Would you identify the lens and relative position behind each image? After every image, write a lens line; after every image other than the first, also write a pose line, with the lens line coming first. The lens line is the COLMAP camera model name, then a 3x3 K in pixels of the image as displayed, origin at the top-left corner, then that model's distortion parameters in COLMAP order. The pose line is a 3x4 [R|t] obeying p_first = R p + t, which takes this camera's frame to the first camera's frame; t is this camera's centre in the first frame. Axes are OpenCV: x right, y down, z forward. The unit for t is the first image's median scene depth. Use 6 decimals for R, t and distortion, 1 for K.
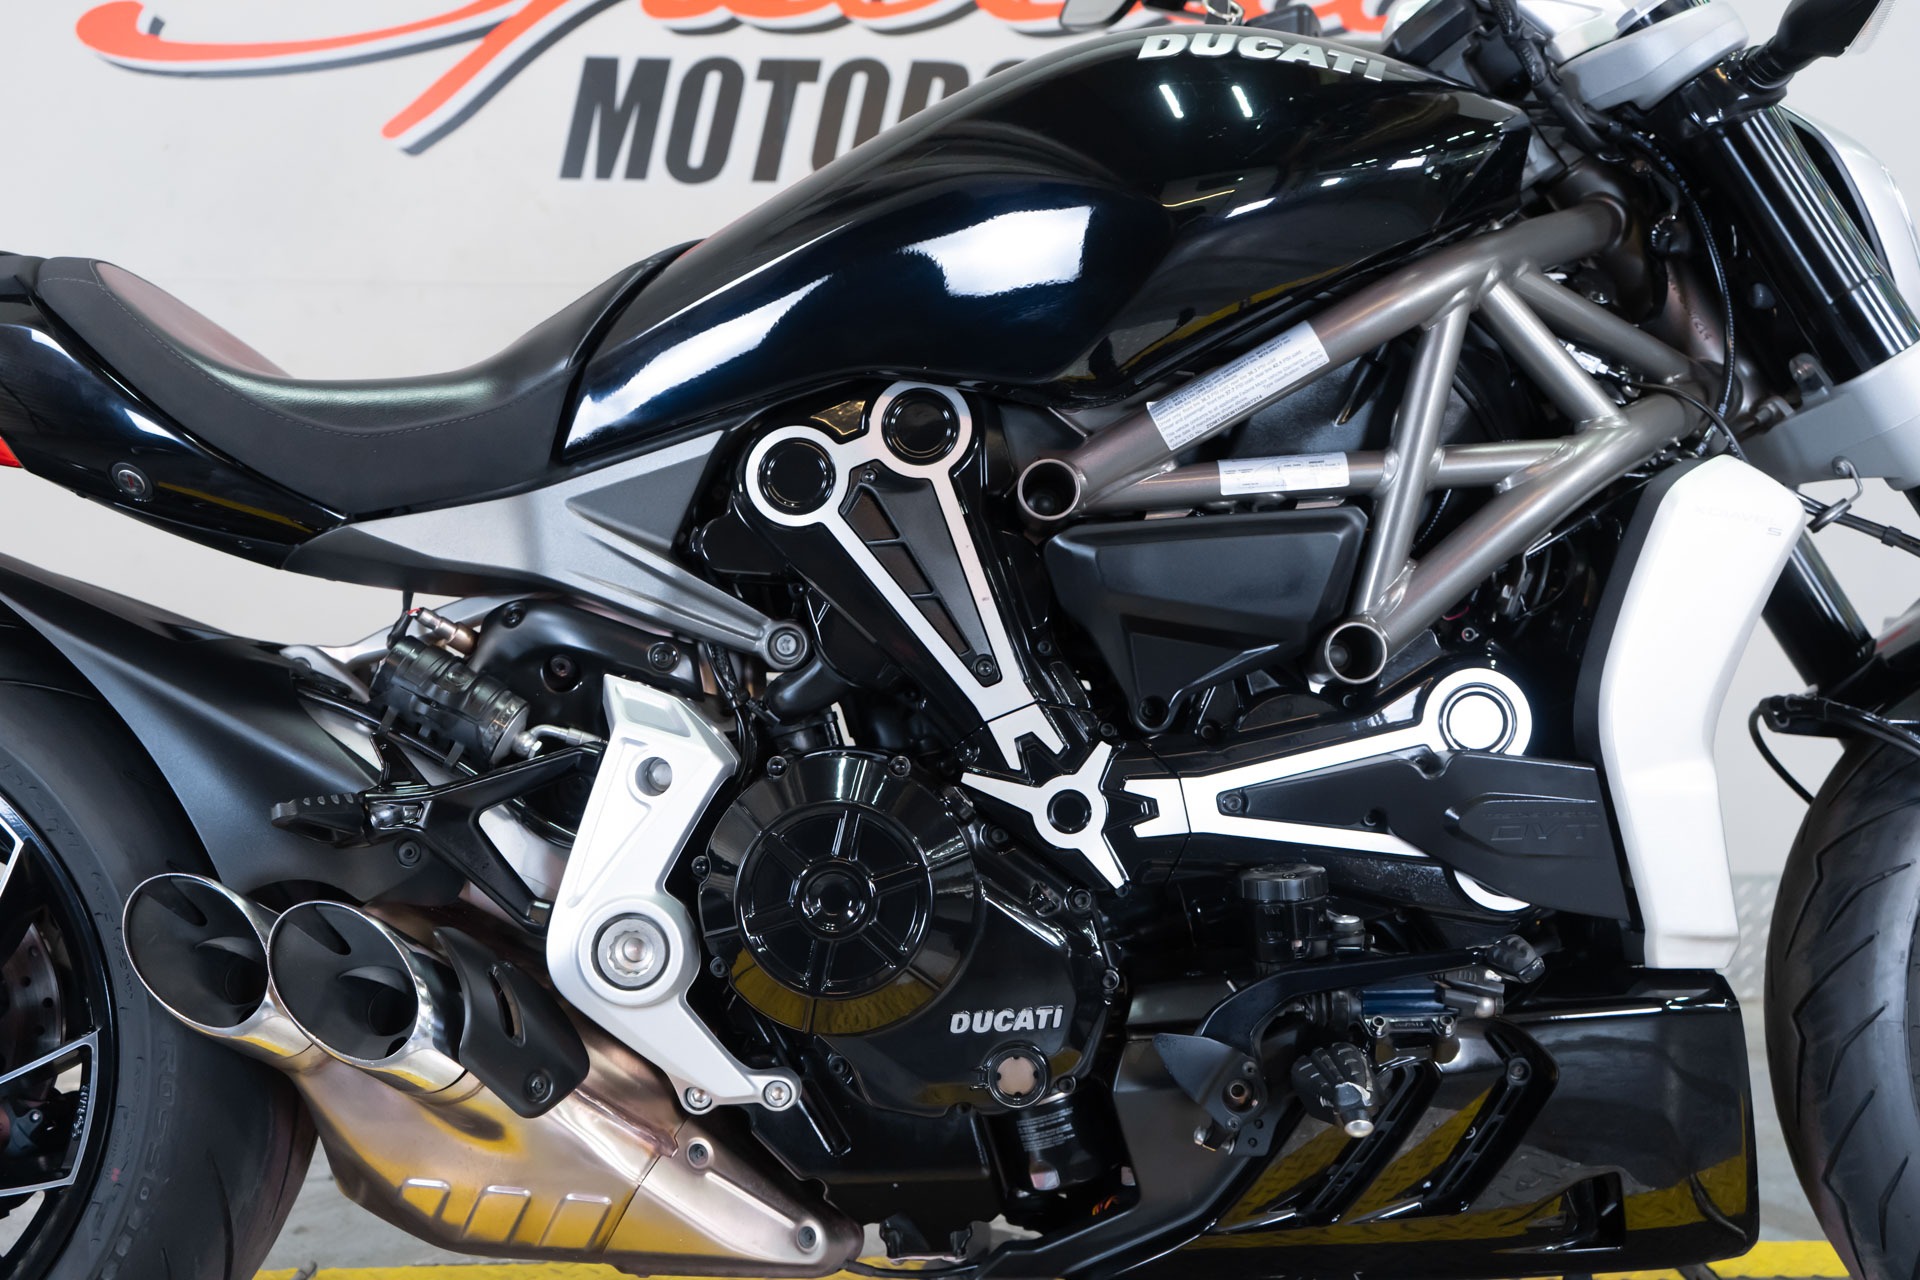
lens RADIAL K [[1793.7, 0, 924.2], [0, 1793.7, 644.1], [0, 0, 1]] dist [0.007160, 0.004444]
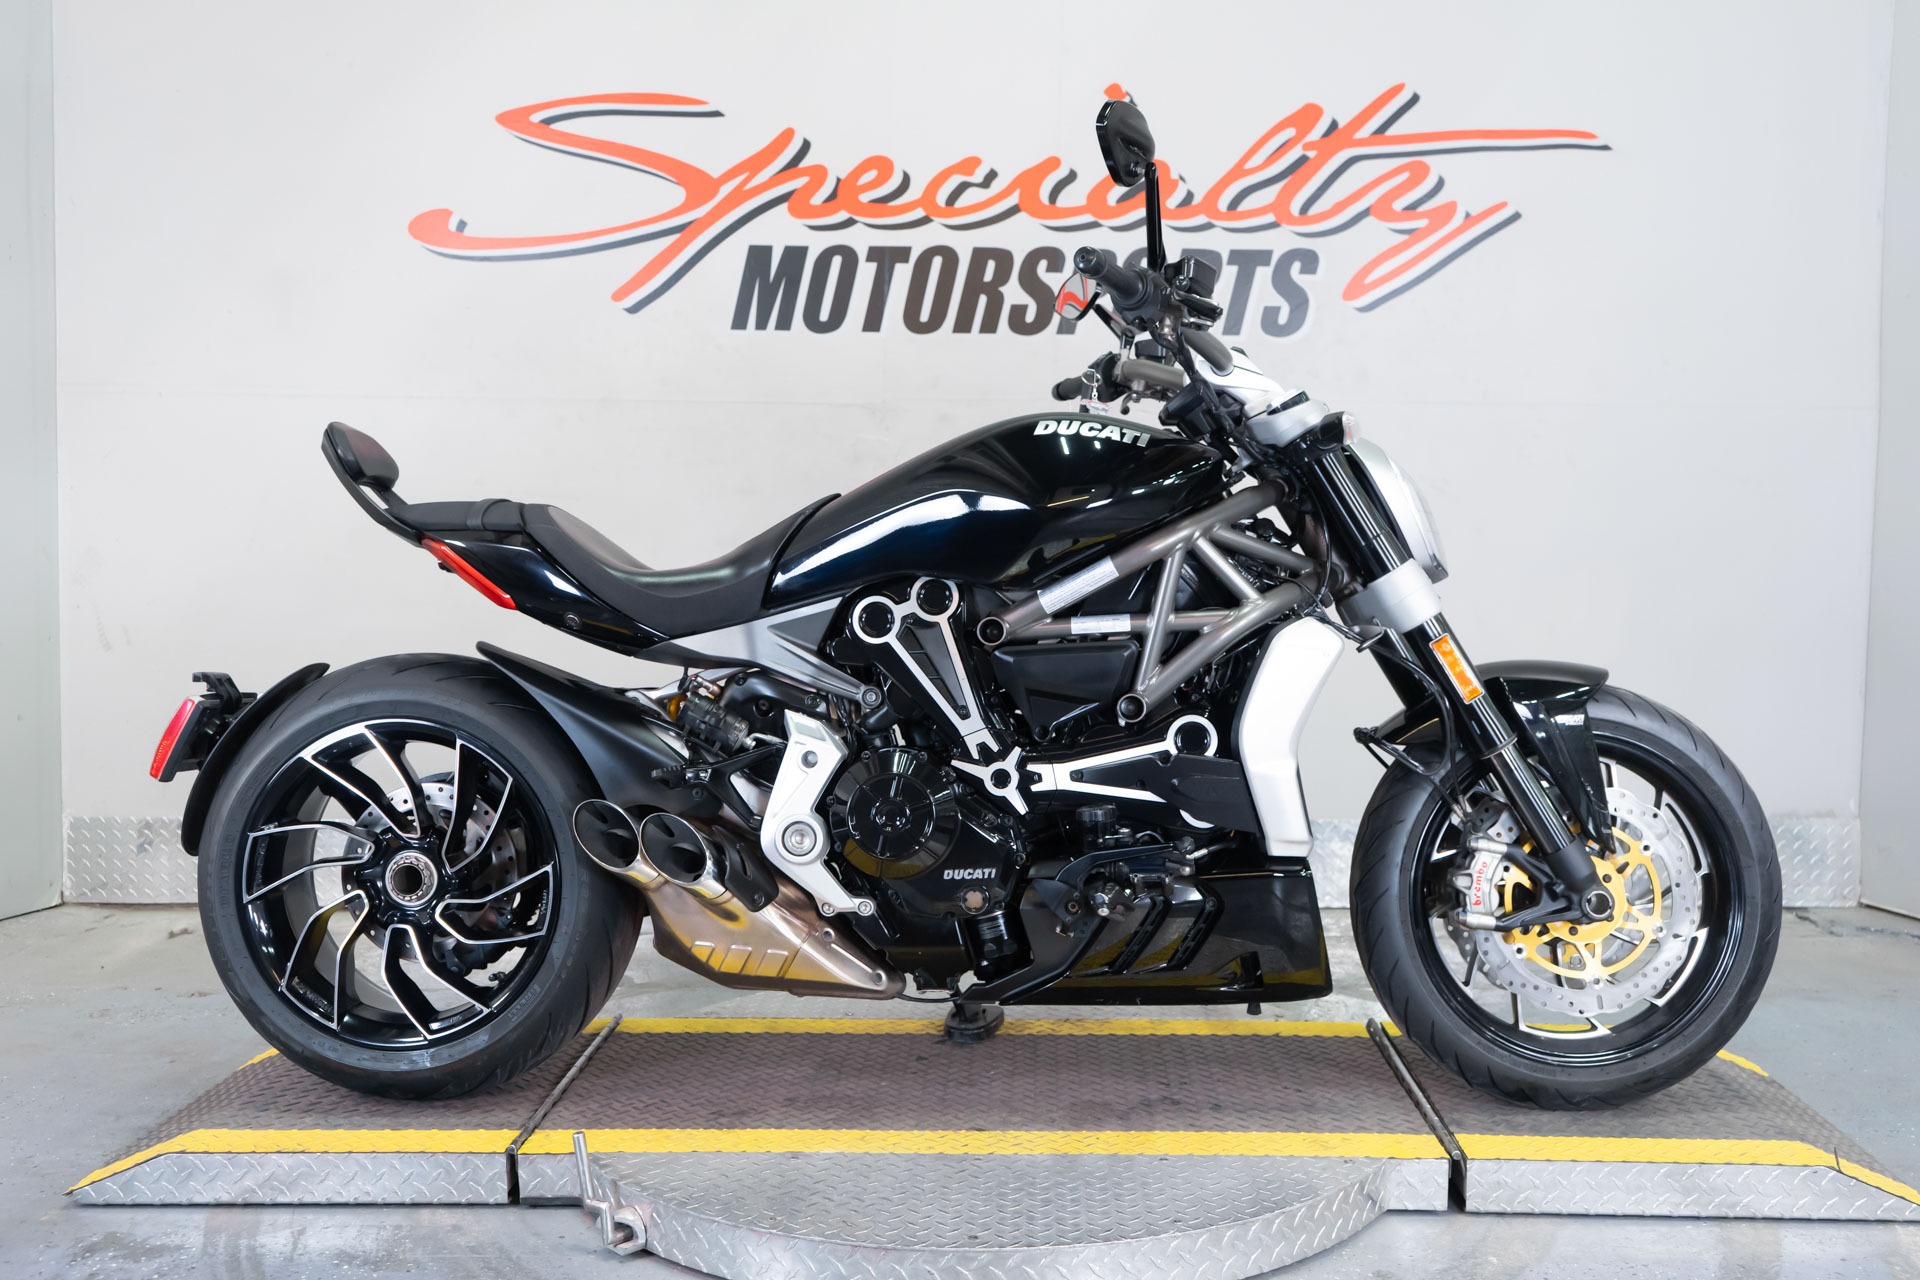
lens RADIAL K [[1806.7, 0, 960.0], [0, 1806.7, 640.0], [0, 0, 1]] dist [-0.000839, 0.010448]
pose [[0.998974, 0.011879, -0.043693, 0.123921], [-0.010482, 0.999431, 0.032049, -0.141164], [0.044049, -0.031558, 0.998531, -1.155612]]
